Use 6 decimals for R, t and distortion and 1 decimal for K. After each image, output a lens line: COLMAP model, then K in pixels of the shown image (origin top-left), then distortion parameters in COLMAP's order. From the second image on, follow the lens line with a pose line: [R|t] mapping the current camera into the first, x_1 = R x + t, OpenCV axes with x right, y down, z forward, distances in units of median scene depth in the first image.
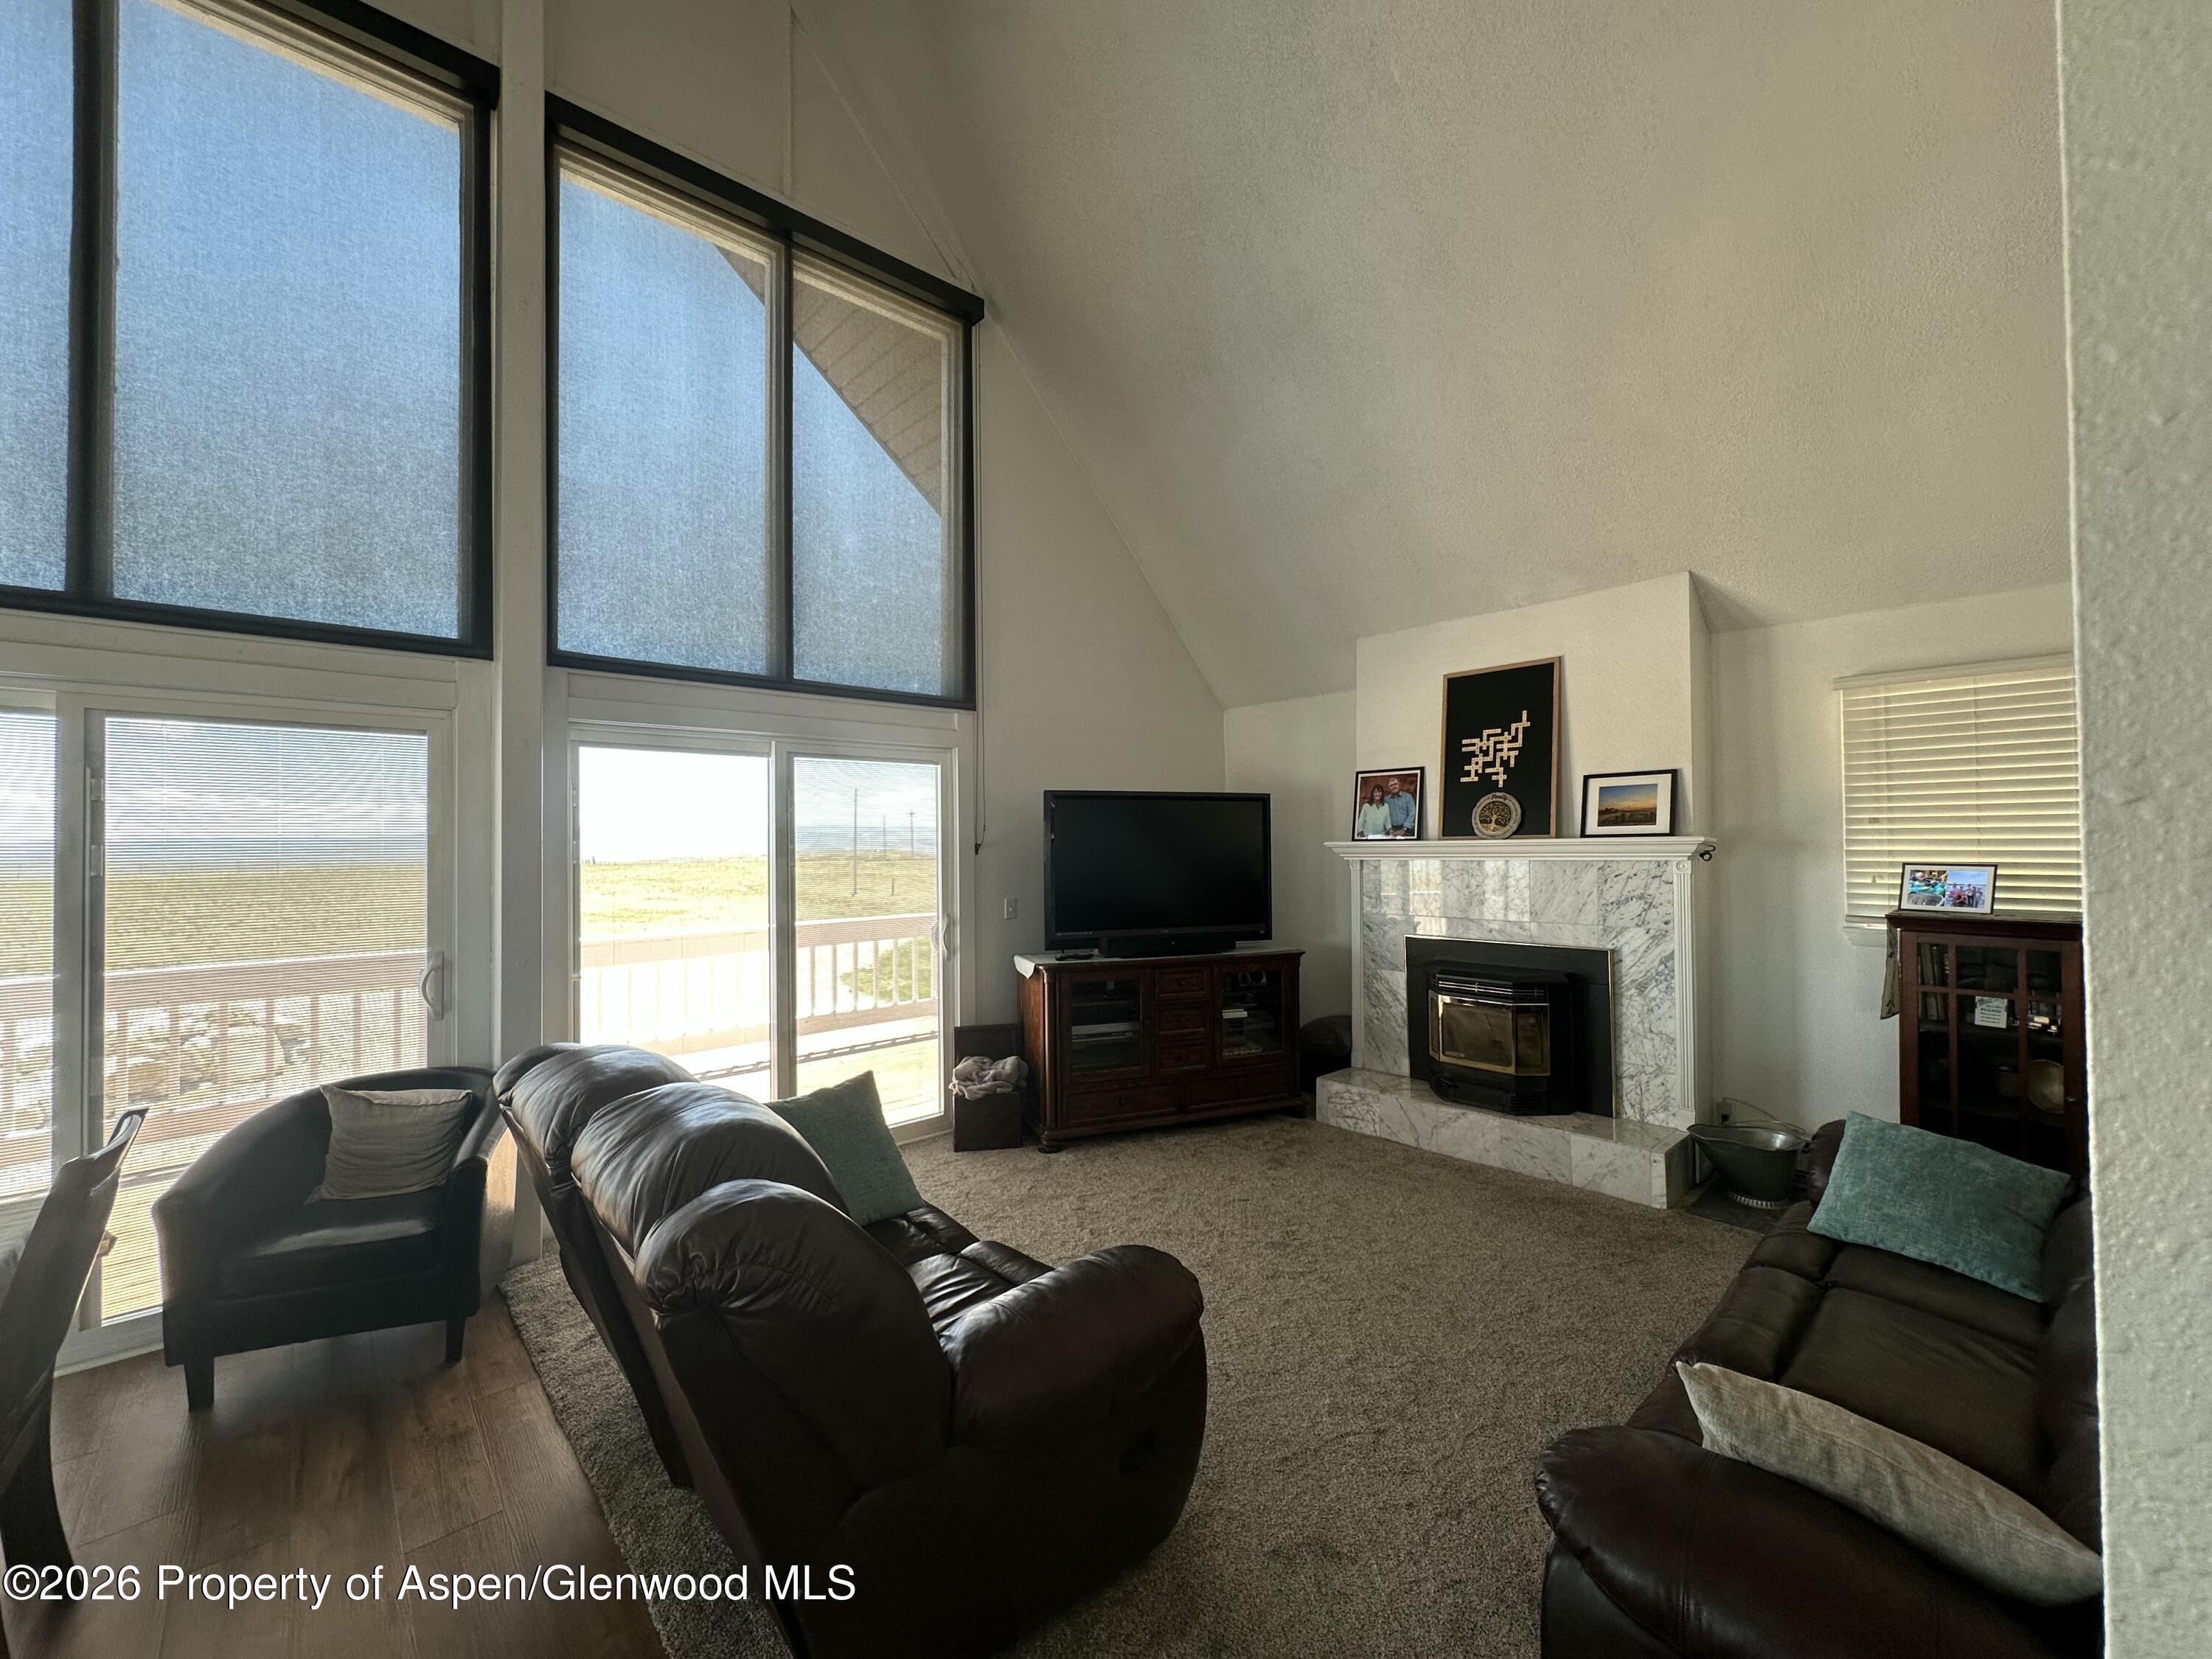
lens RADIAL K [[903.3, 0, 1100.6], [0, 903.3, 828.6], [0, 0, 1]] dist [0.002264, 0.000449]
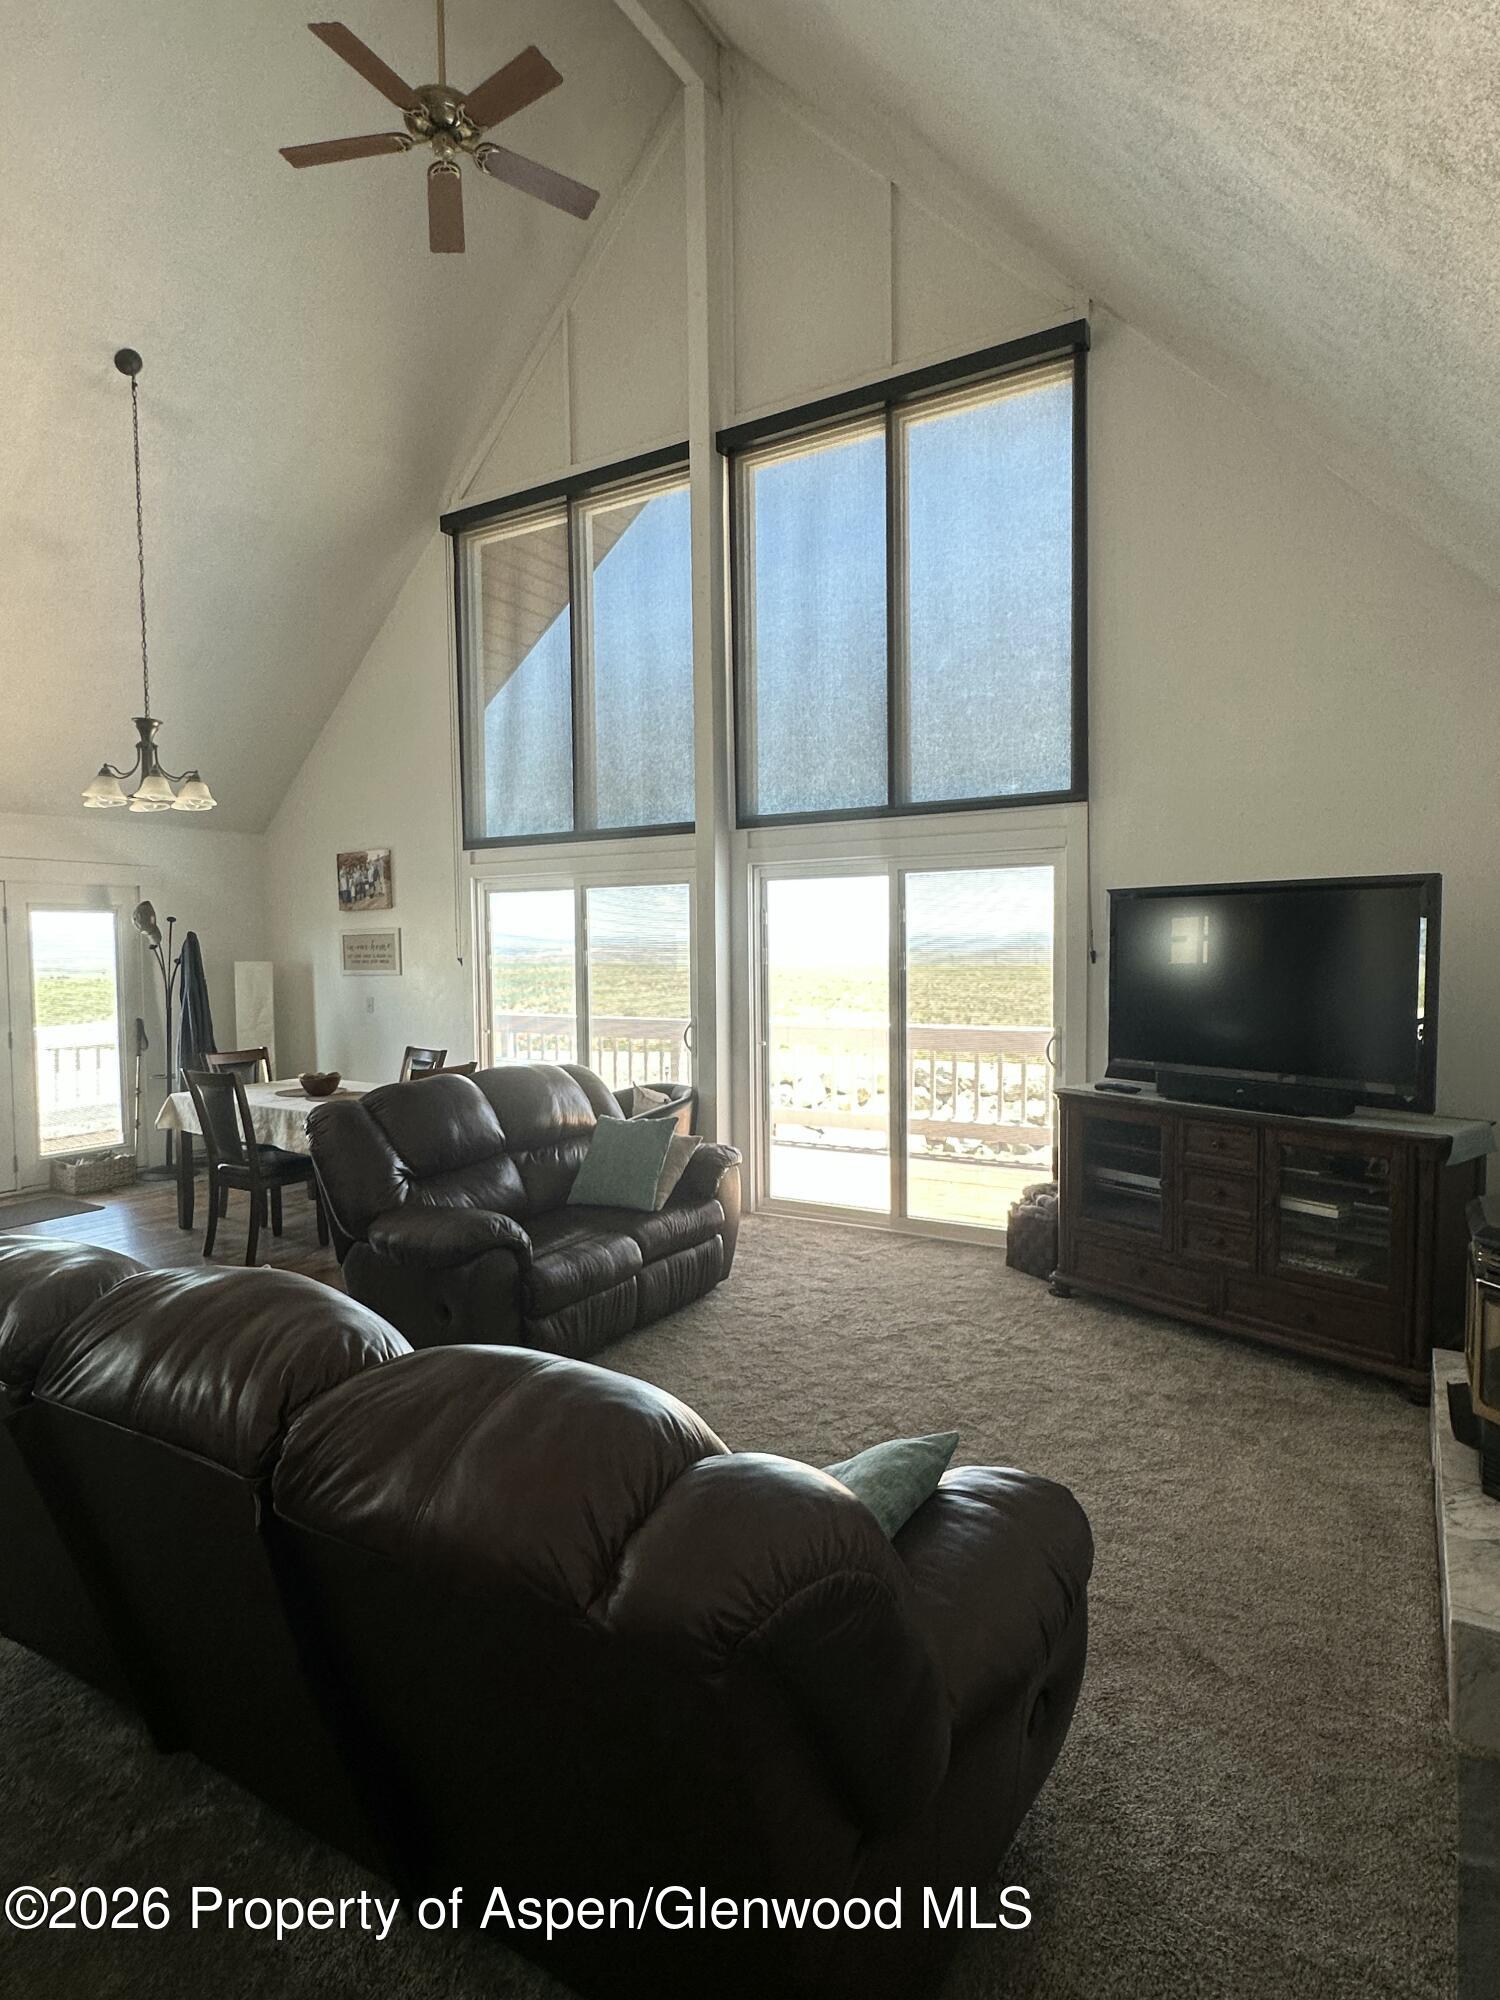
lens RADIAL K [[1049.1, 0, 745.7], [0, 1049.1, 1036.3], [0, 0, 1]] dist [-0.026096, 0.000490]
pose [[0.271550, 0.081449, -0.958972, 0.865114], [0.010324, 0.996109, 0.087527, 0.006211], [0.962369, -0.033669, 0.269652, 0.440425]]
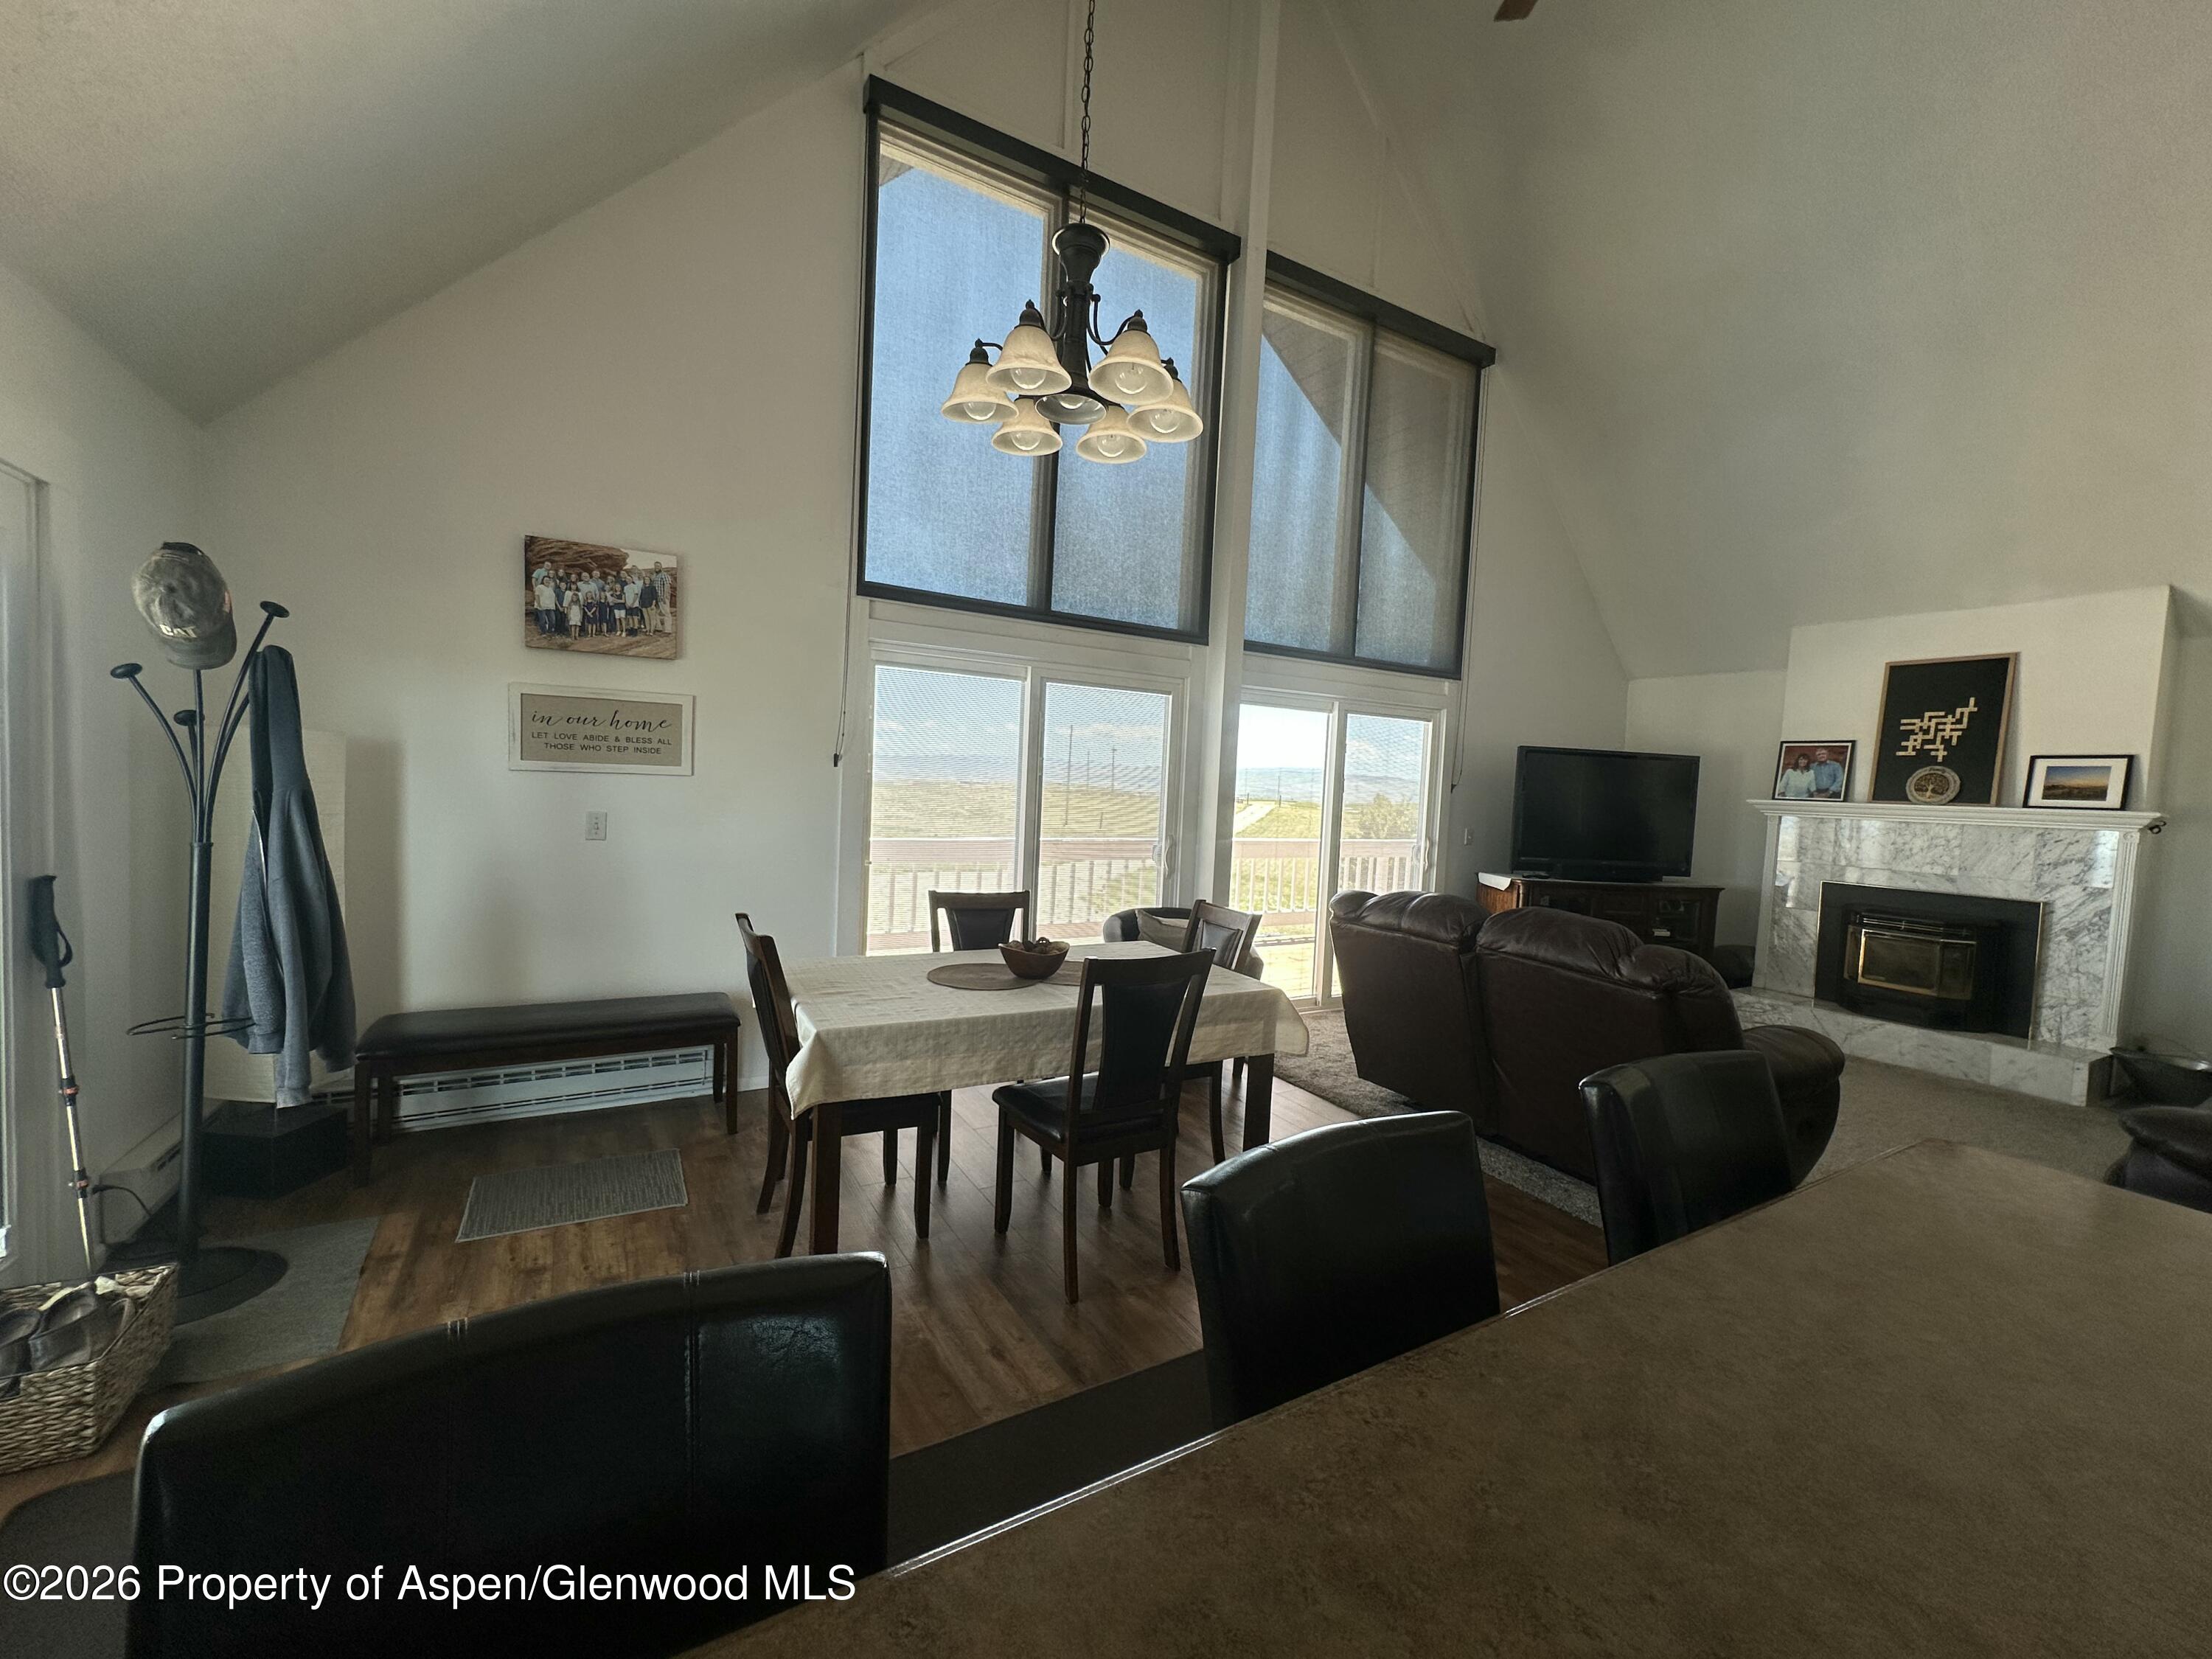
lens RADIAL K [[903.3, 0, 1101.8], [0, 903.3, 827.7], [0, 0, 1]] dist [0.002264, 0.000449]
pose [[0.977032, 0.066336, -0.202505, -0.407635], [-0.052761, 0.996029, 0.071716, 0.014395], [0.206458, -0.059385, 0.976652, -0.415027]]
